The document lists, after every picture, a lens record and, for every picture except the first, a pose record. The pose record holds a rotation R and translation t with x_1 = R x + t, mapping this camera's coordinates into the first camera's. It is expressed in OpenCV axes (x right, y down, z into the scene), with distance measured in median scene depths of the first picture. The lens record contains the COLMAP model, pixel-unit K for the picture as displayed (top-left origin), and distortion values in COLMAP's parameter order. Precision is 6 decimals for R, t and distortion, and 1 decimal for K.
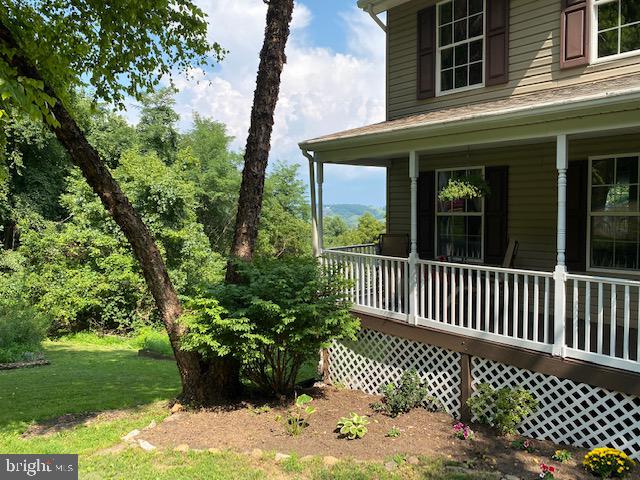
lens RADIAL K [[489.8, 0, 320.0], [0, 489.8, 236.6], [0, 0, 1]] dist [0.028302, -0.001396]
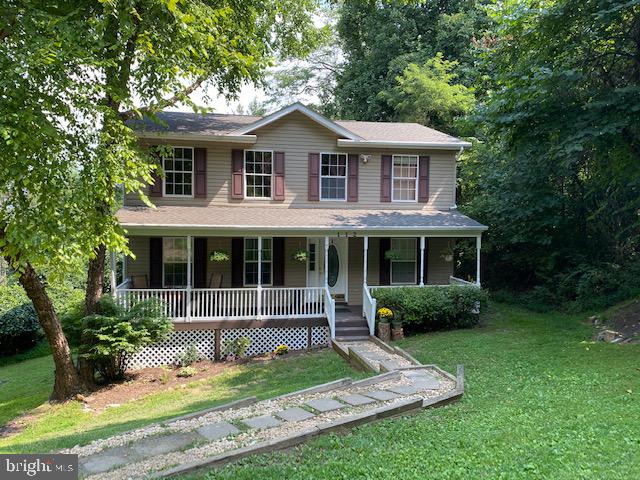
lens RADIAL K [[489.8, 0, 320.8], [0, 489.8, 239.4], [0, 0, 1]] dist [0.028302, -0.001396]
pose [[0.528760, -0.018798, 0.848563, -1.290635], [0.037749, 0.999286, -0.001385, -0.140923], [-0.847932, 0.032765, 0.529092, -0.560286]]
